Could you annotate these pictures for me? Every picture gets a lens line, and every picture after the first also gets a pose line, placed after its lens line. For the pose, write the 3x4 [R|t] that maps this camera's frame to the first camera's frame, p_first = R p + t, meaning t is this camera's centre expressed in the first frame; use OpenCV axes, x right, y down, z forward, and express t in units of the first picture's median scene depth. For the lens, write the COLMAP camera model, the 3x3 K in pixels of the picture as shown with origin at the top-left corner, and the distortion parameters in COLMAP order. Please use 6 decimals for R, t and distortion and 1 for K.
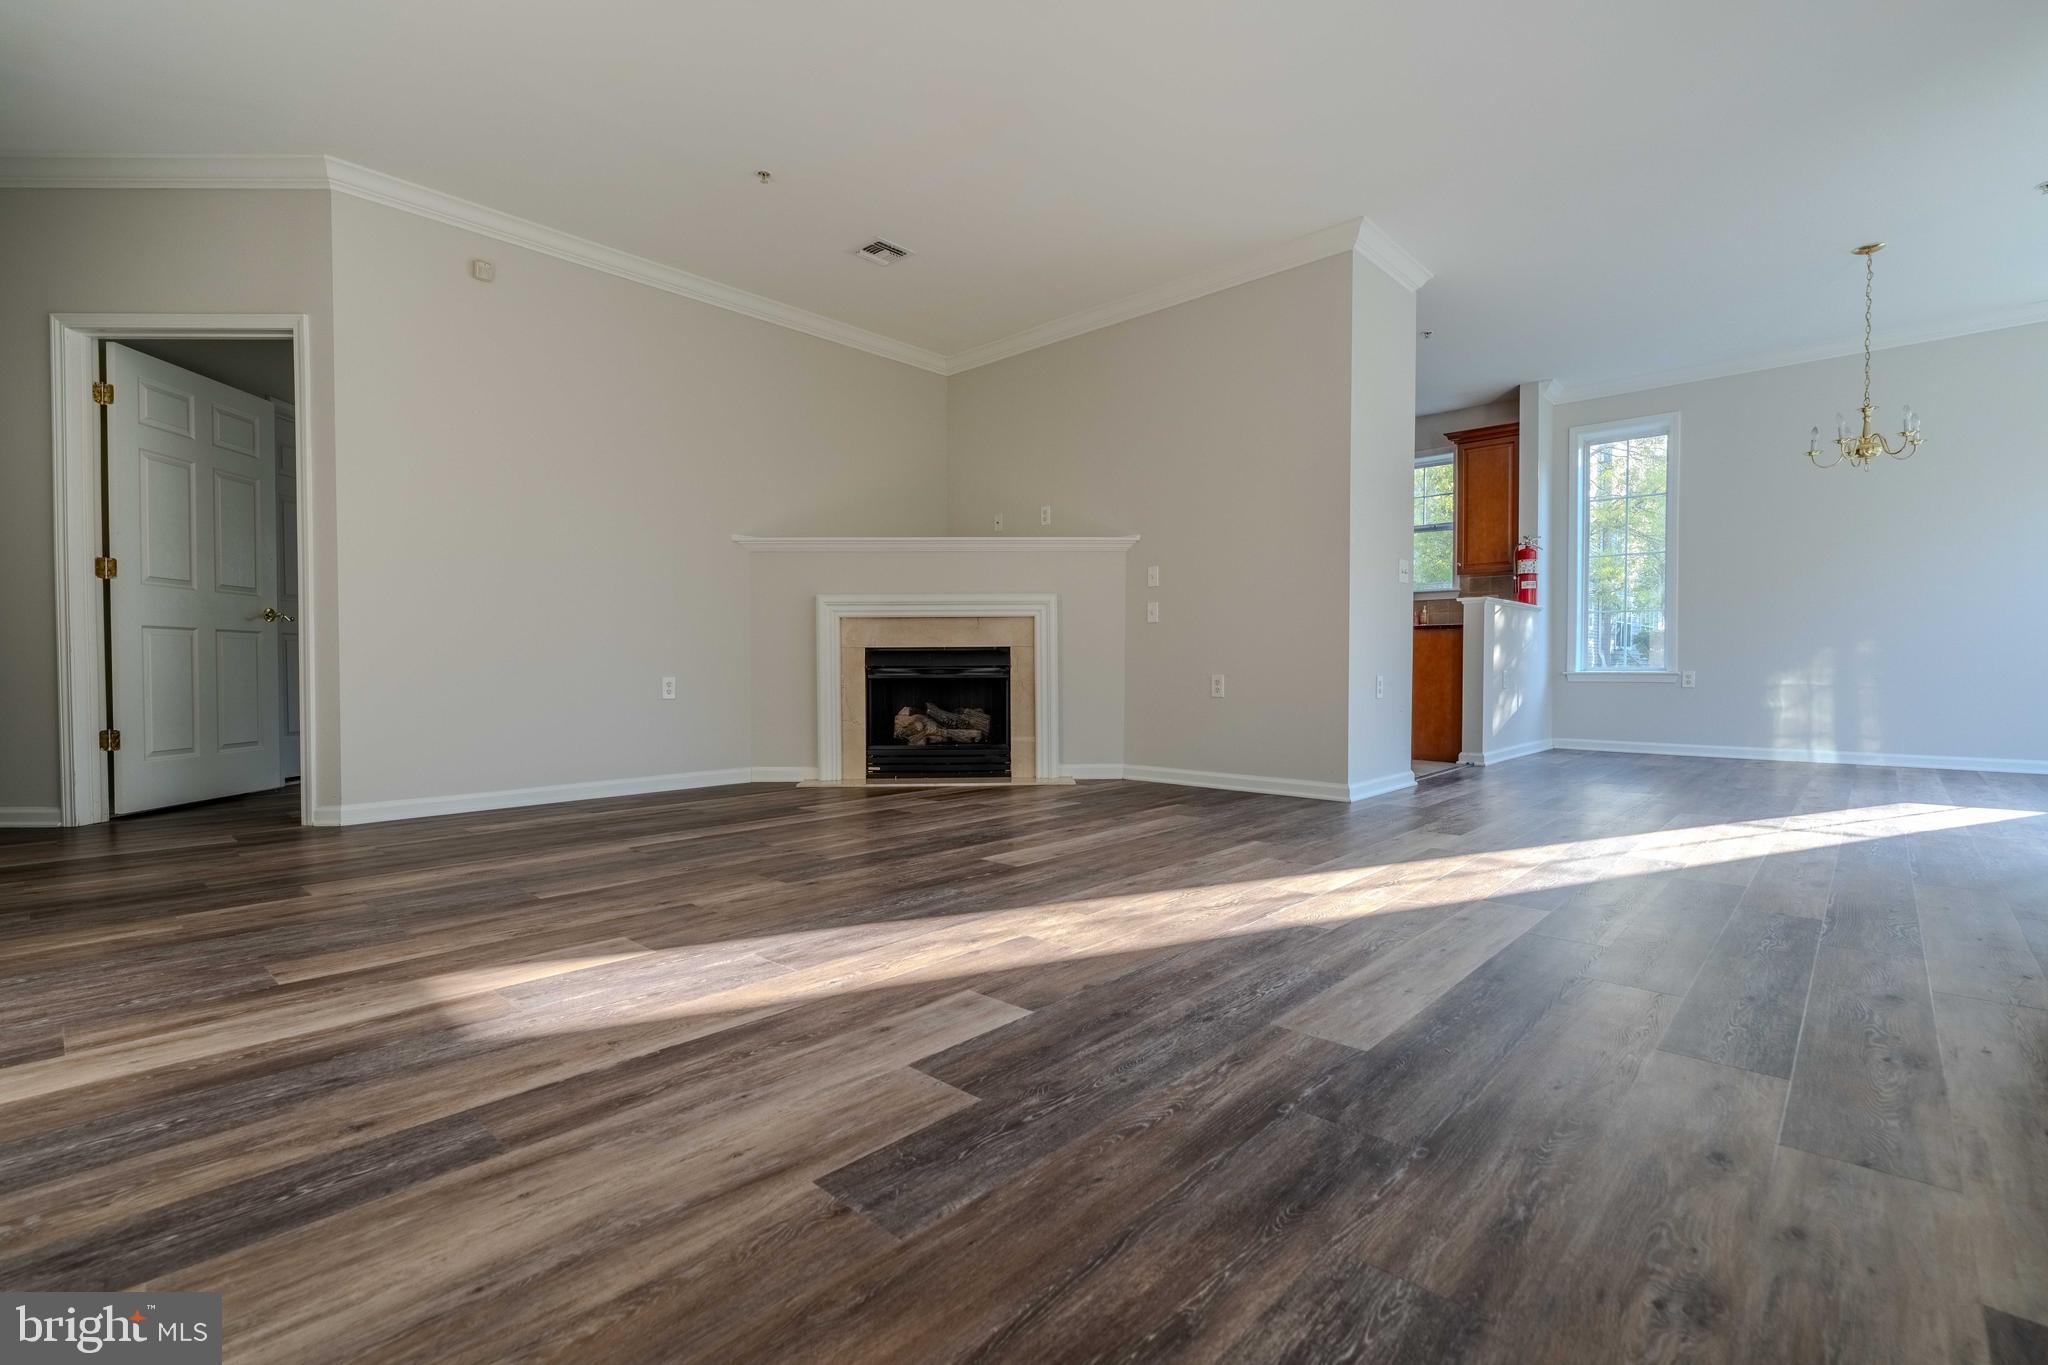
lens RADIAL K [[923.1, 0, 1012.4], [0, 923.1, 676.2], [0, 0, 1]] dist [-0.001814, 0.000174]
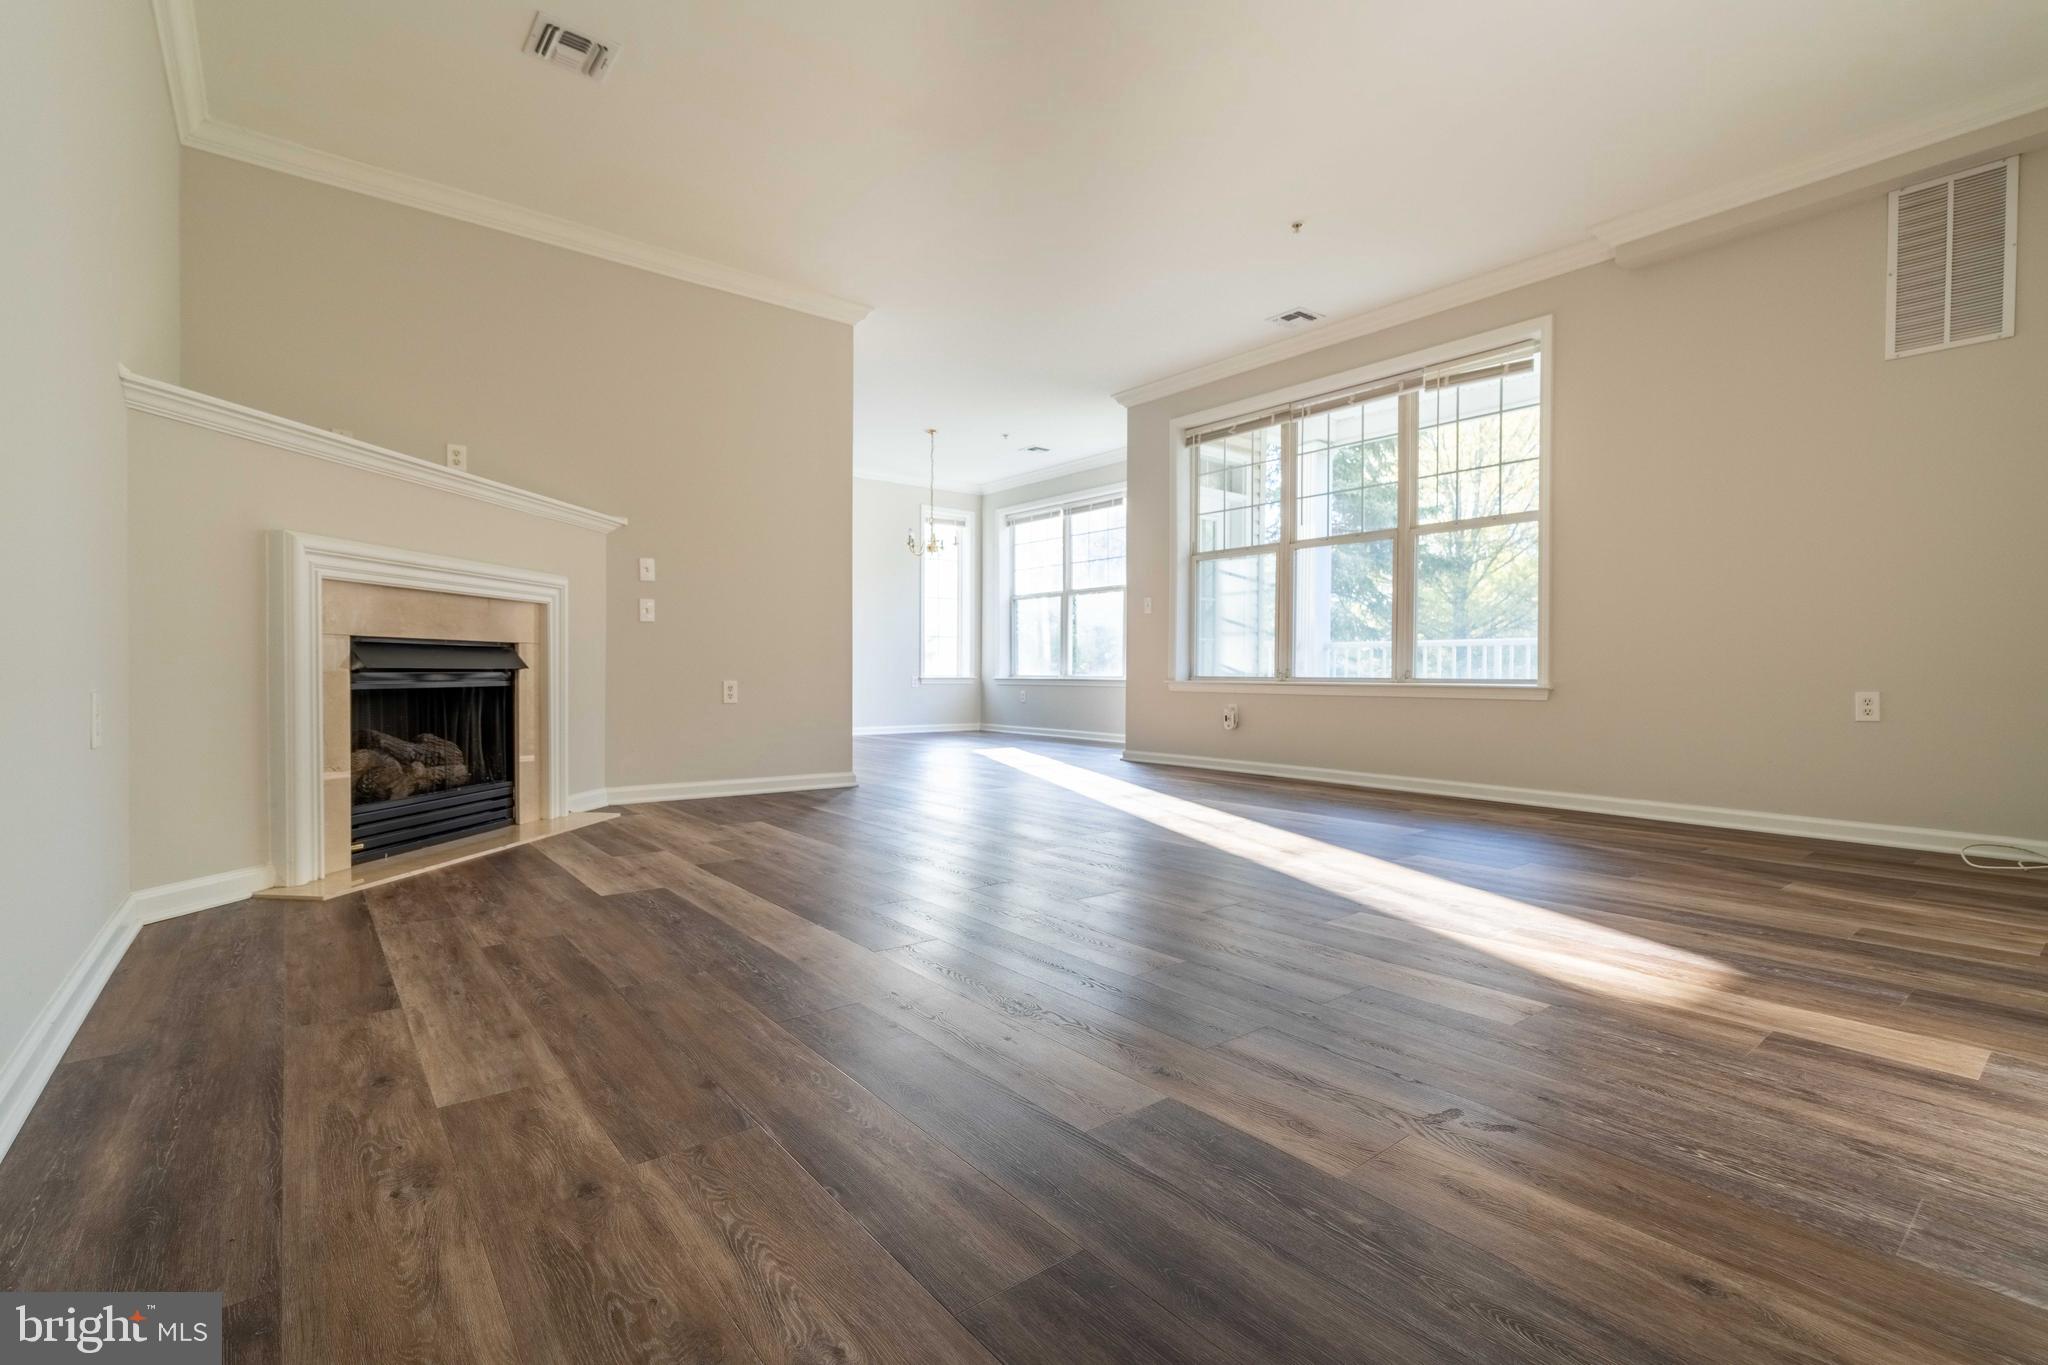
lens RADIAL K [[929.4, 0, 1024.0], [0, 929.4, 682.5], [0, 0, 1]] dist [-0.021059, 0.000008]
pose [[0.141986, -0.004366, 0.989859, -0.732963], [0.007570, 0.999966, 0.003325, -0.000556], [-0.989840, 0.007021, 0.142014, 0.569111]]
